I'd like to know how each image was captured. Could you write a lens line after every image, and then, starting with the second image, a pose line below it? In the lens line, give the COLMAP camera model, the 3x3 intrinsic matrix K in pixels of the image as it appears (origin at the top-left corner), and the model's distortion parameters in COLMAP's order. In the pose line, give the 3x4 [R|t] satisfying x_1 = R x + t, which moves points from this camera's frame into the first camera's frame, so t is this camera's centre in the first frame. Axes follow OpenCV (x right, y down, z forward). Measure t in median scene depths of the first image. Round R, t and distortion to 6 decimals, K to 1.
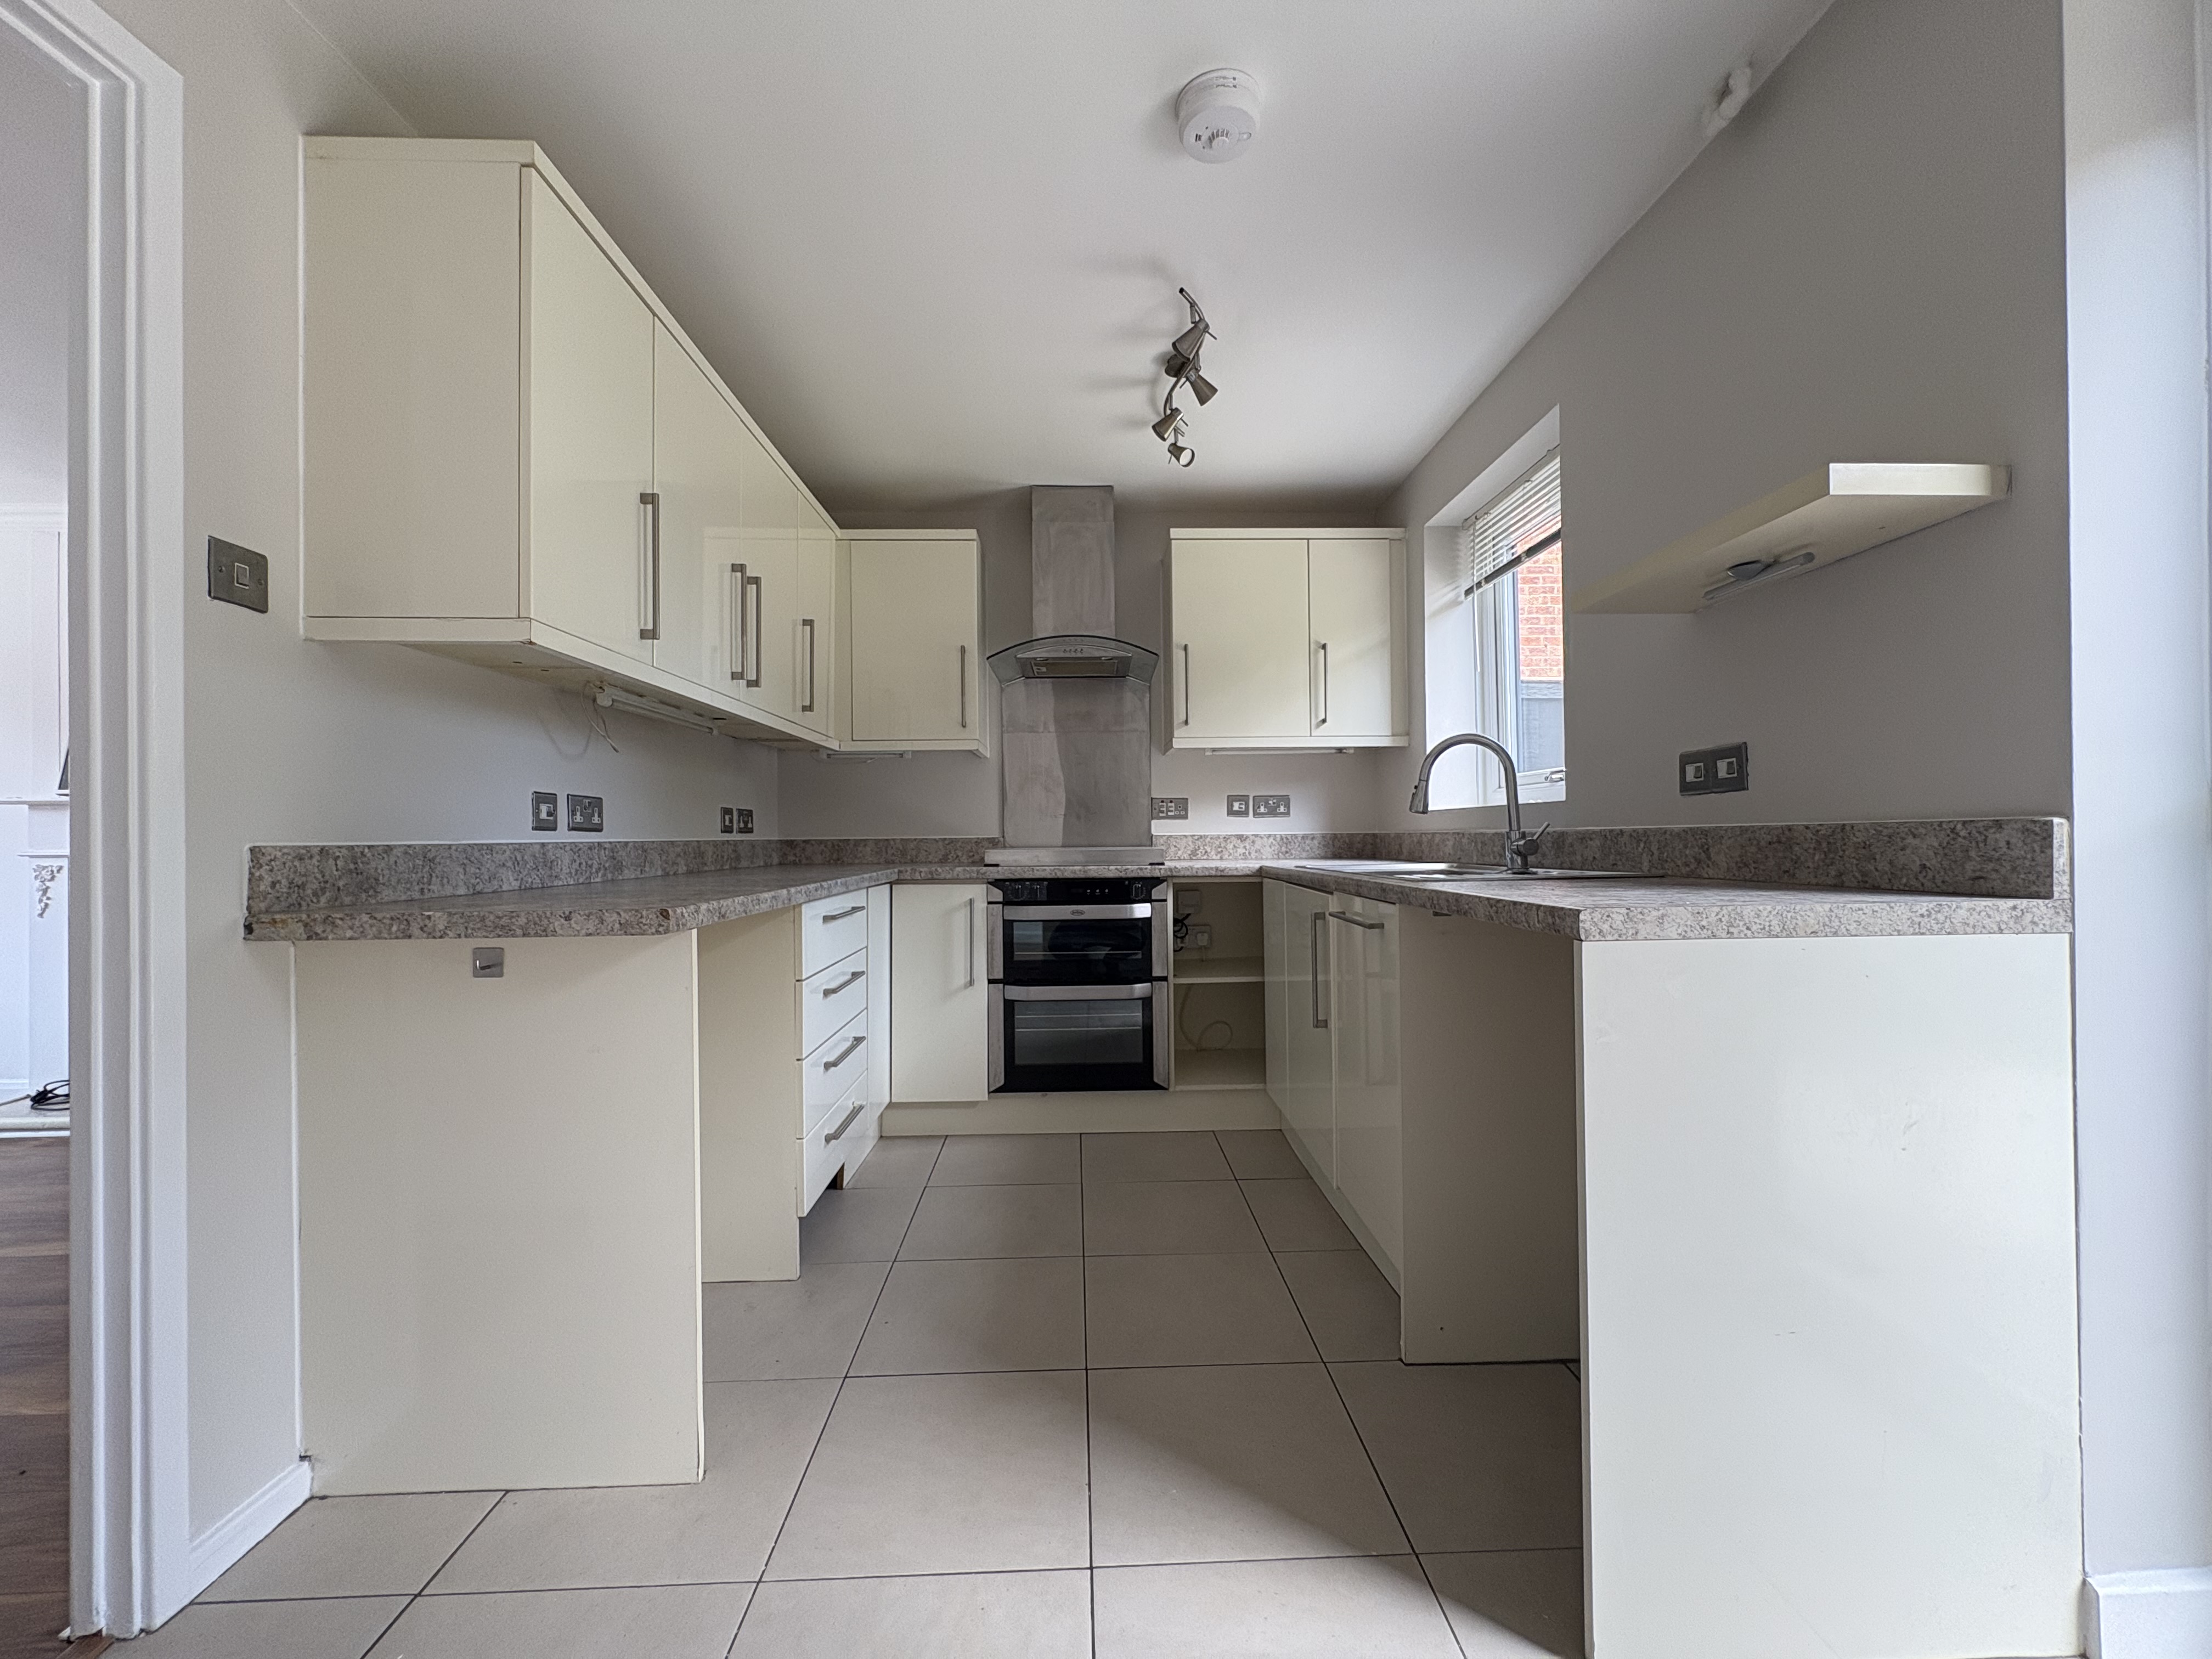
lens RADIAL K [[883.8, 0, 1104.1], [0, 883.8, 829.4], [0, 0, 1]] dist [-0.002171, 0.000871]
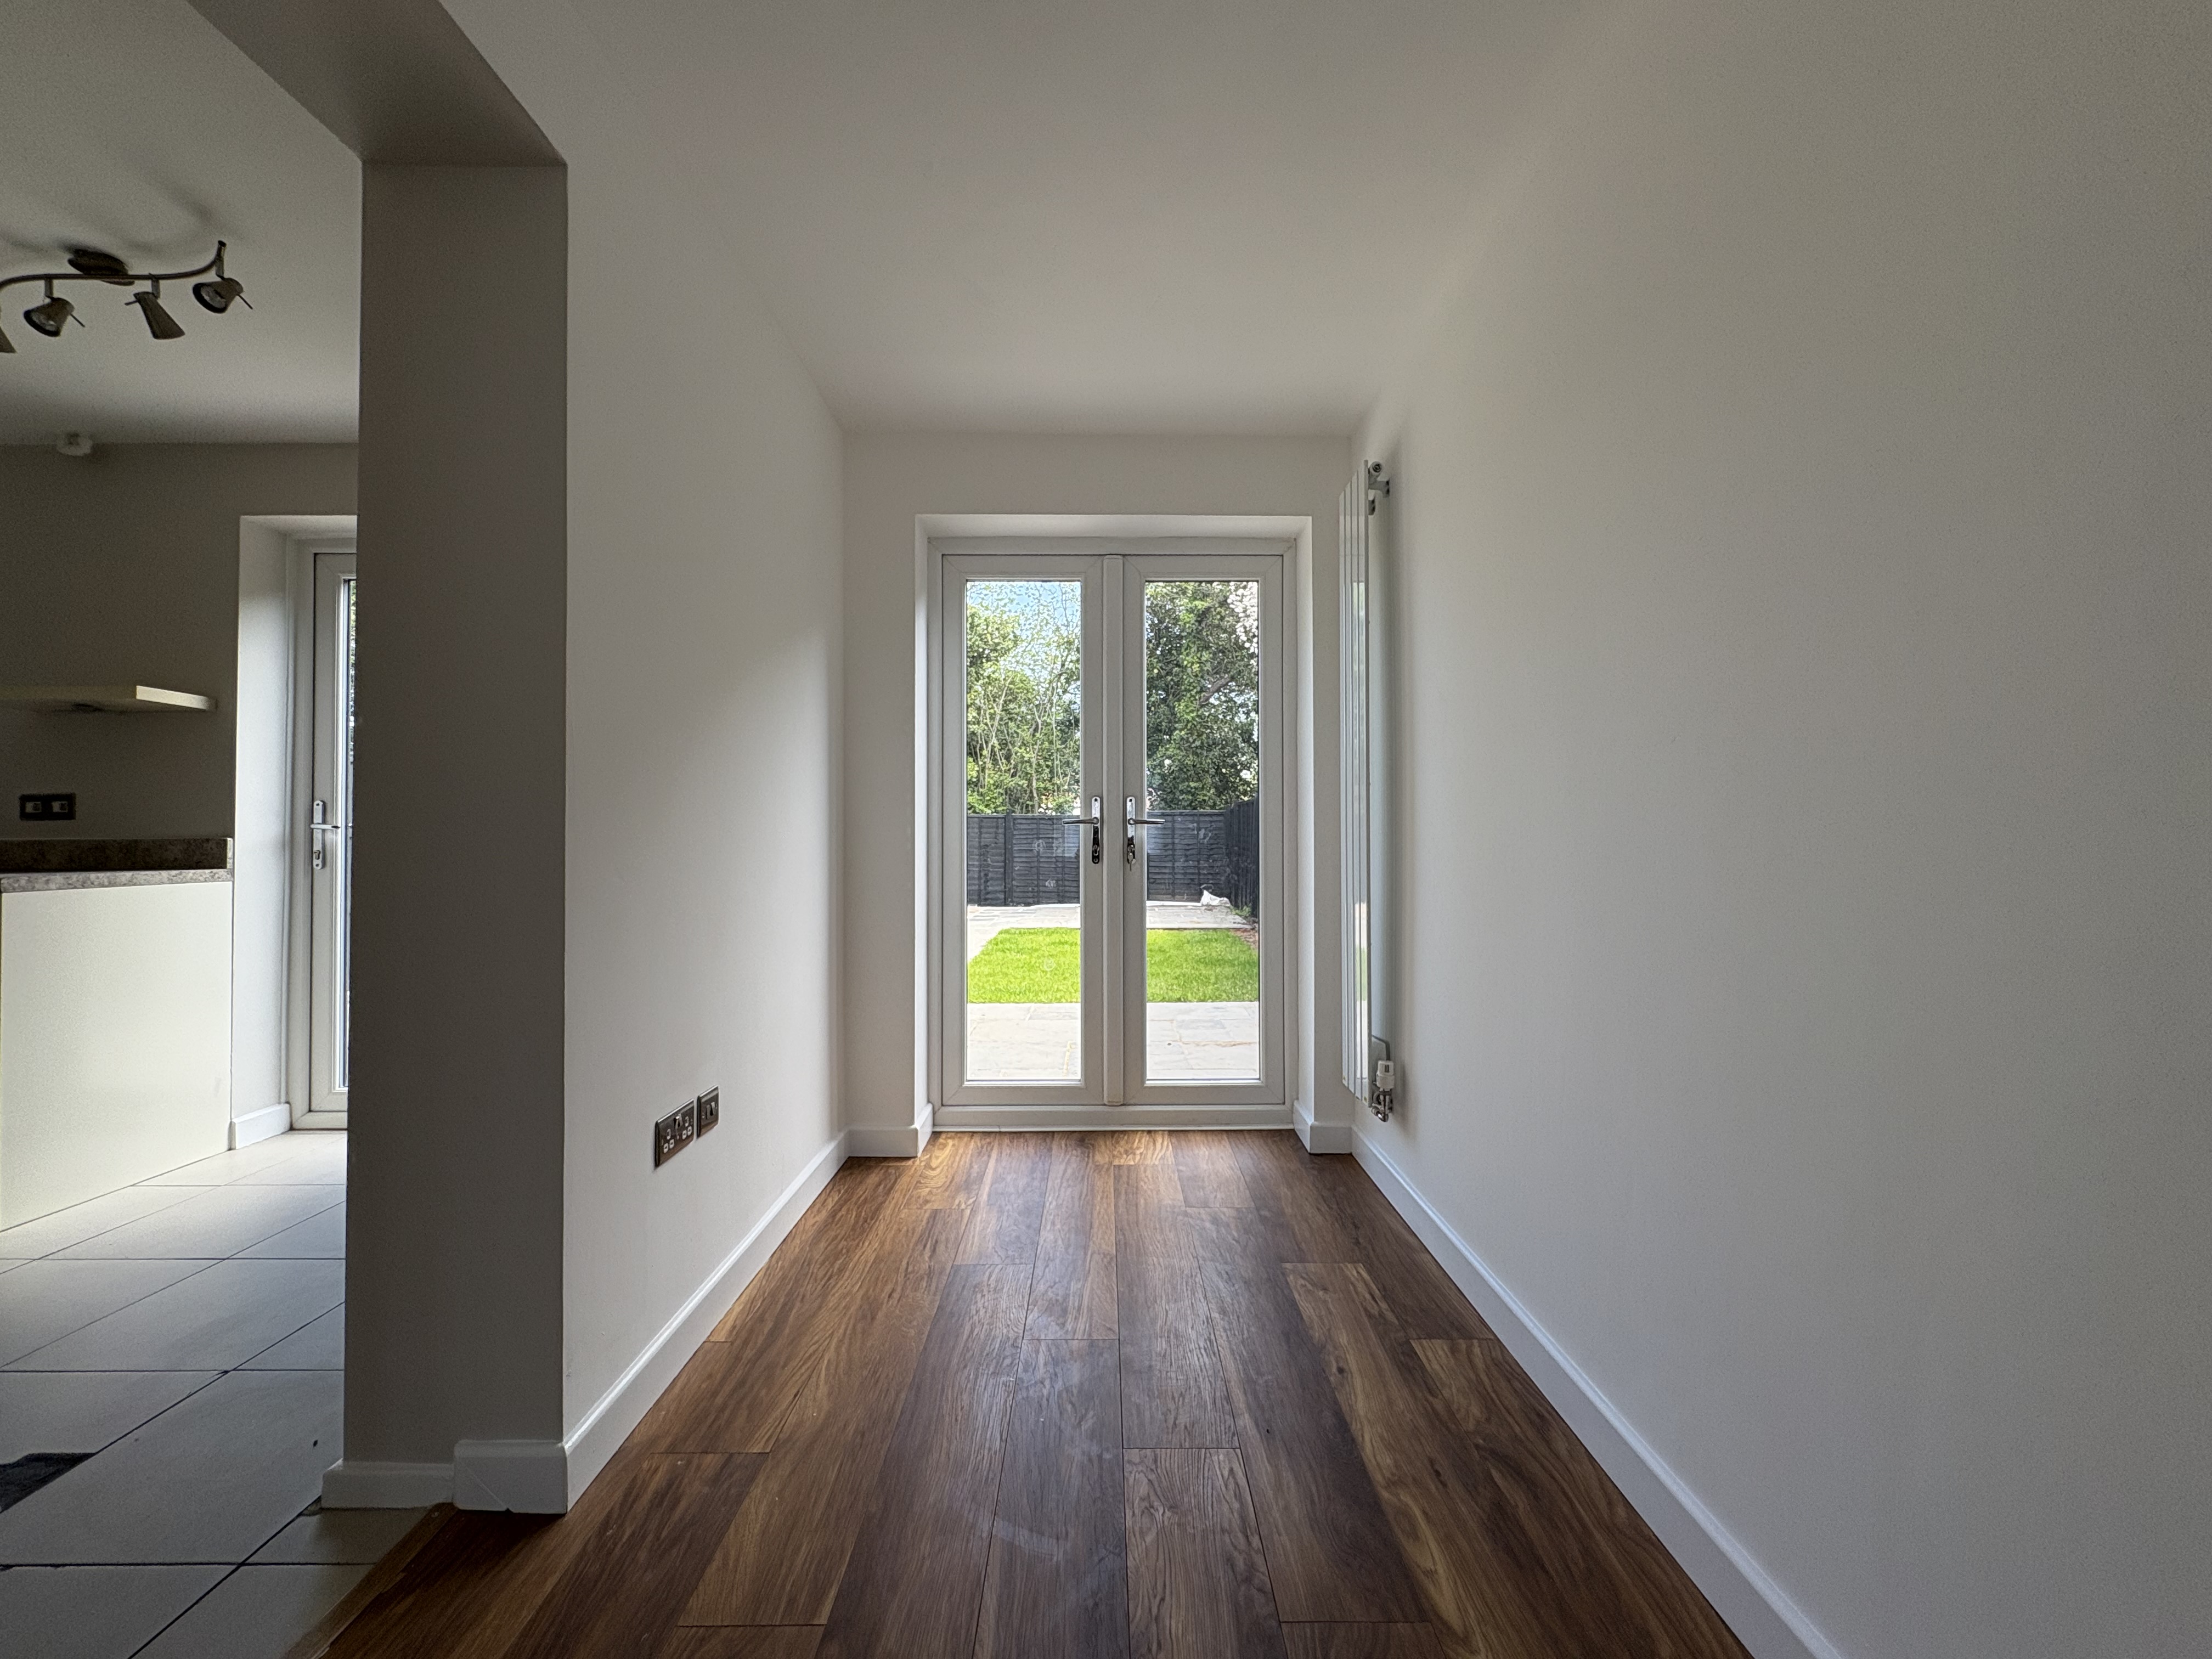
lens RADIAL K [[883.8, 0, 1105.1], [0, 883.8, 832.1], [0, 0, 1]] dist [-0.002171, 0.000871]
pose [[0.022962, 0.021667, 0.999502, -0.759315], [-0.006753, 0.999746, -0.021518, 0.003924], [-0.999714, -0.006255, 0.023102, -0.850339]]
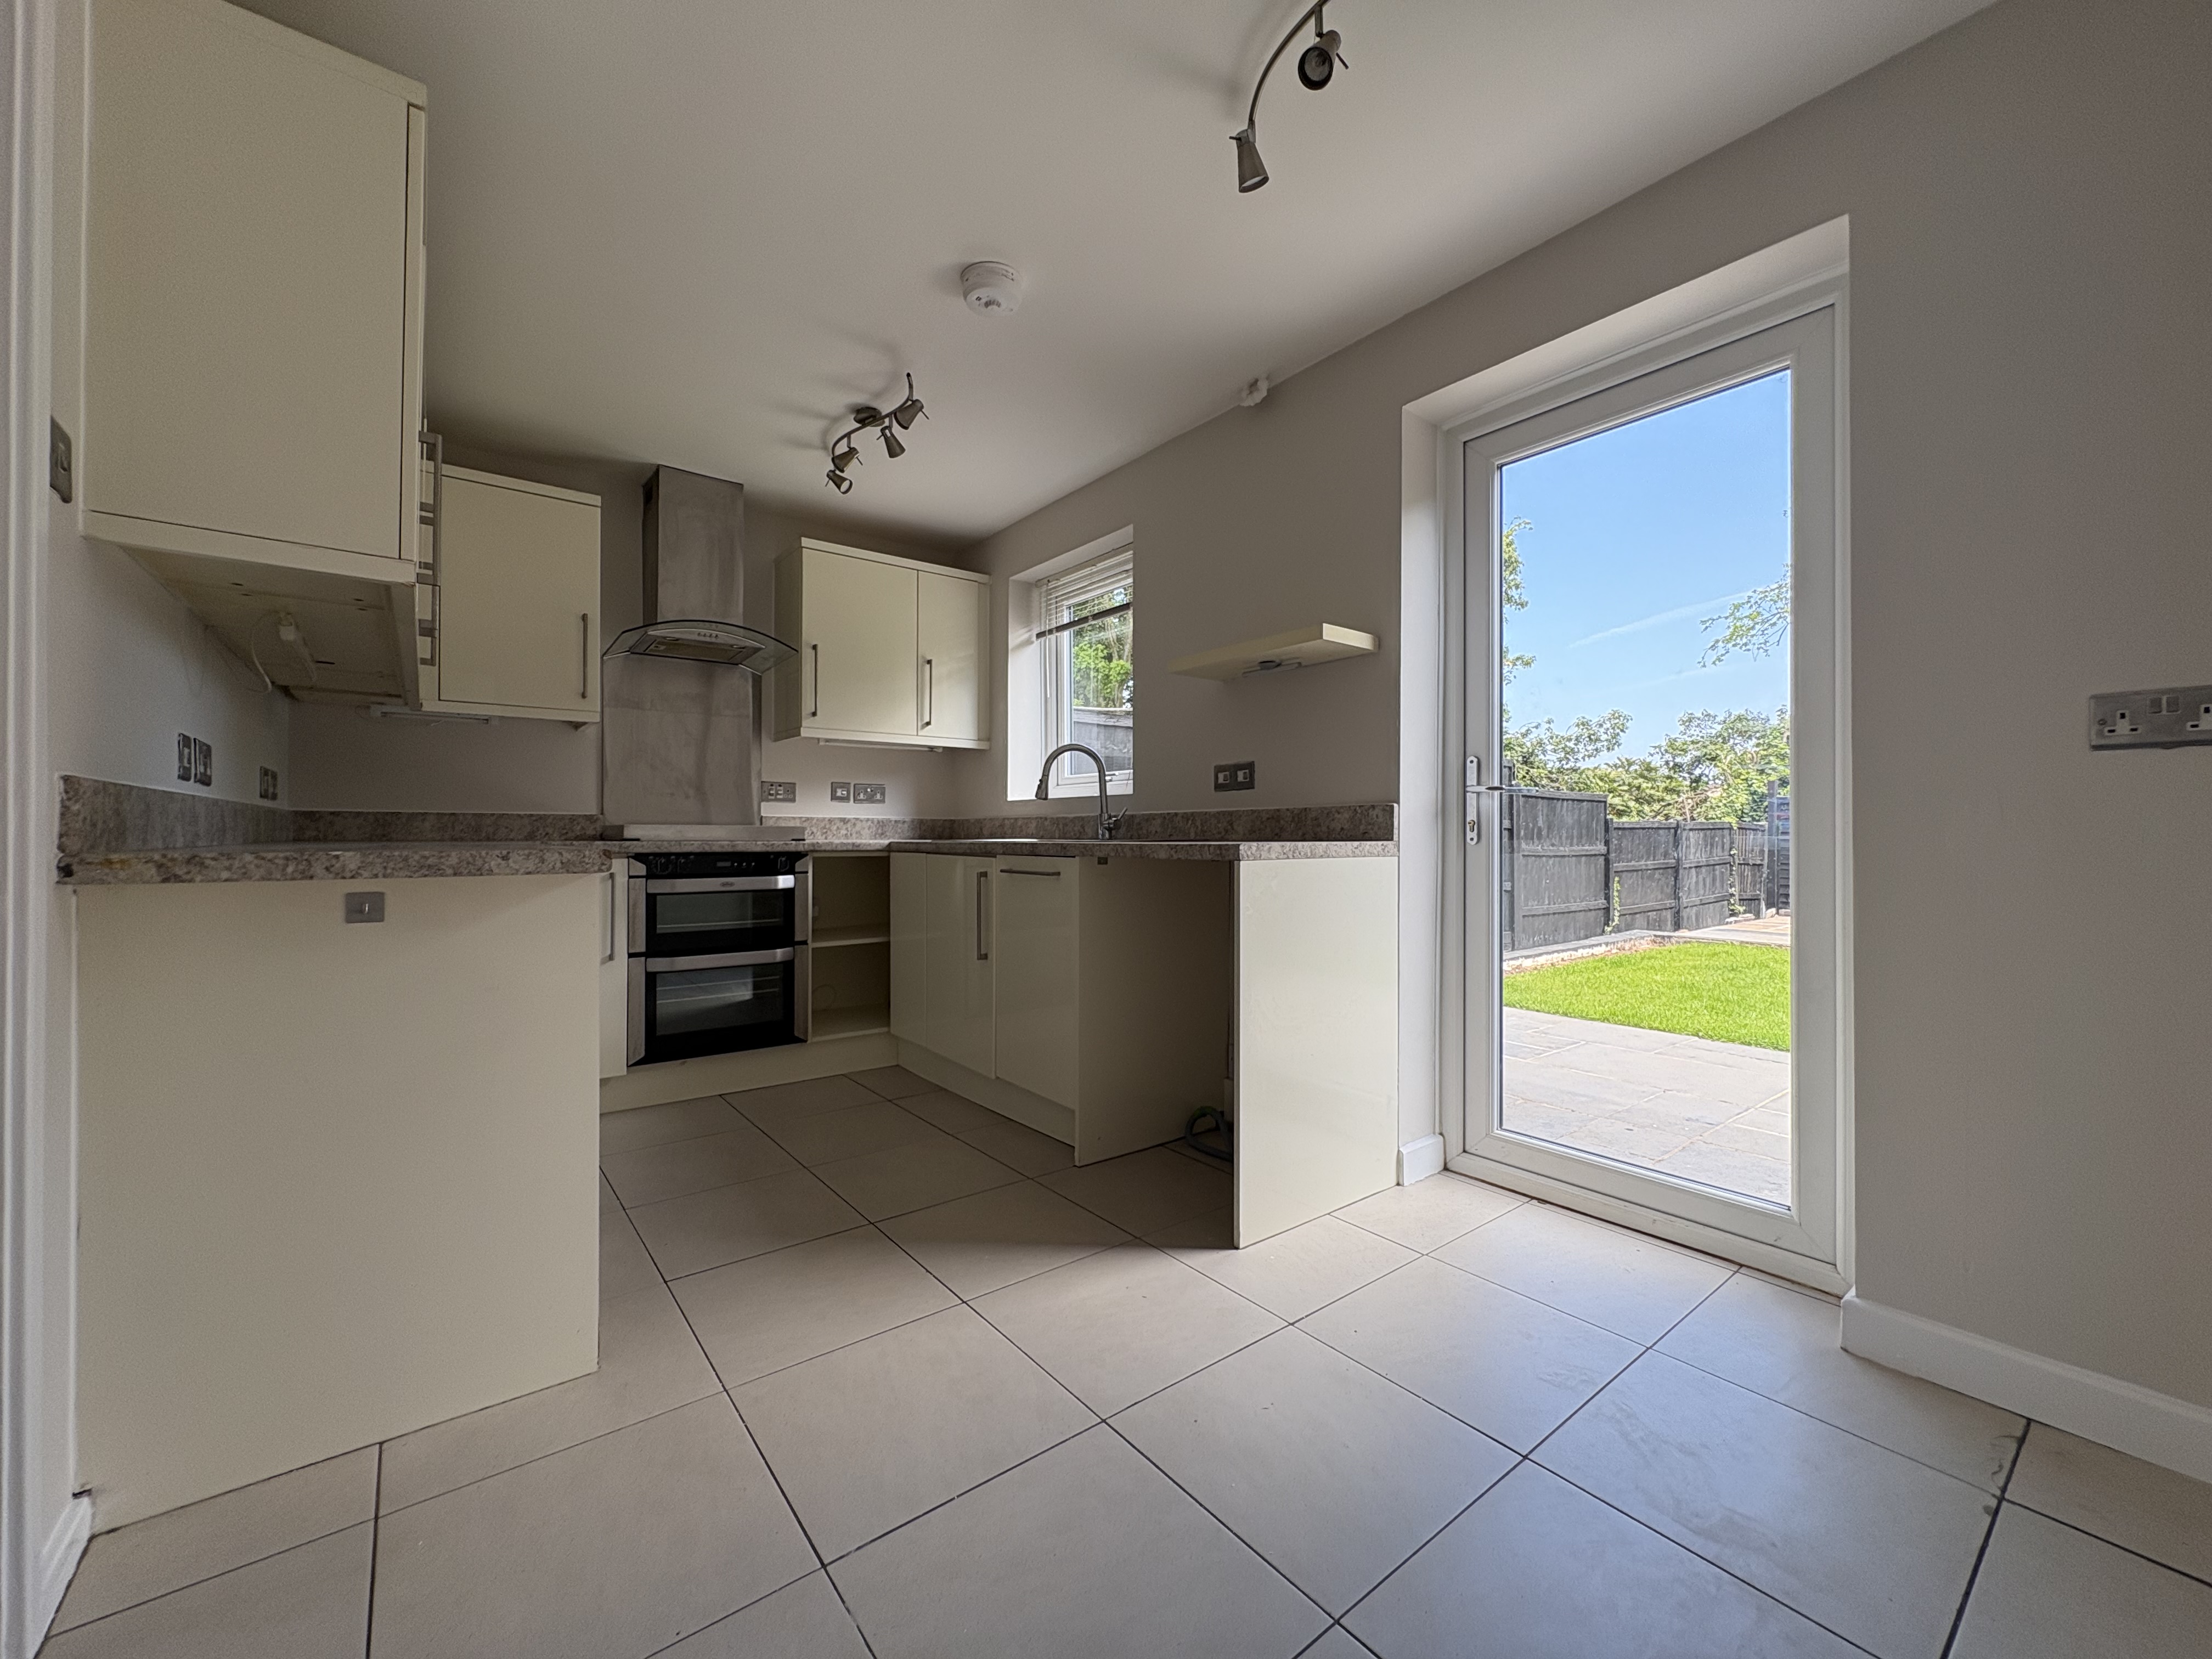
lens RADIAL K [[883.8, 0, 1104.4], [0, 883.8, 828.8], [0, 0, 1]] dist [-0.002171, 0.000871]
pose [[0.809437, 0.016196, 0.586984, -0.387958], [-0.015057, 0.999863, -0.006826, 0.036993], [-0.587014, -0.003313, 0.809570, -0.171030]]
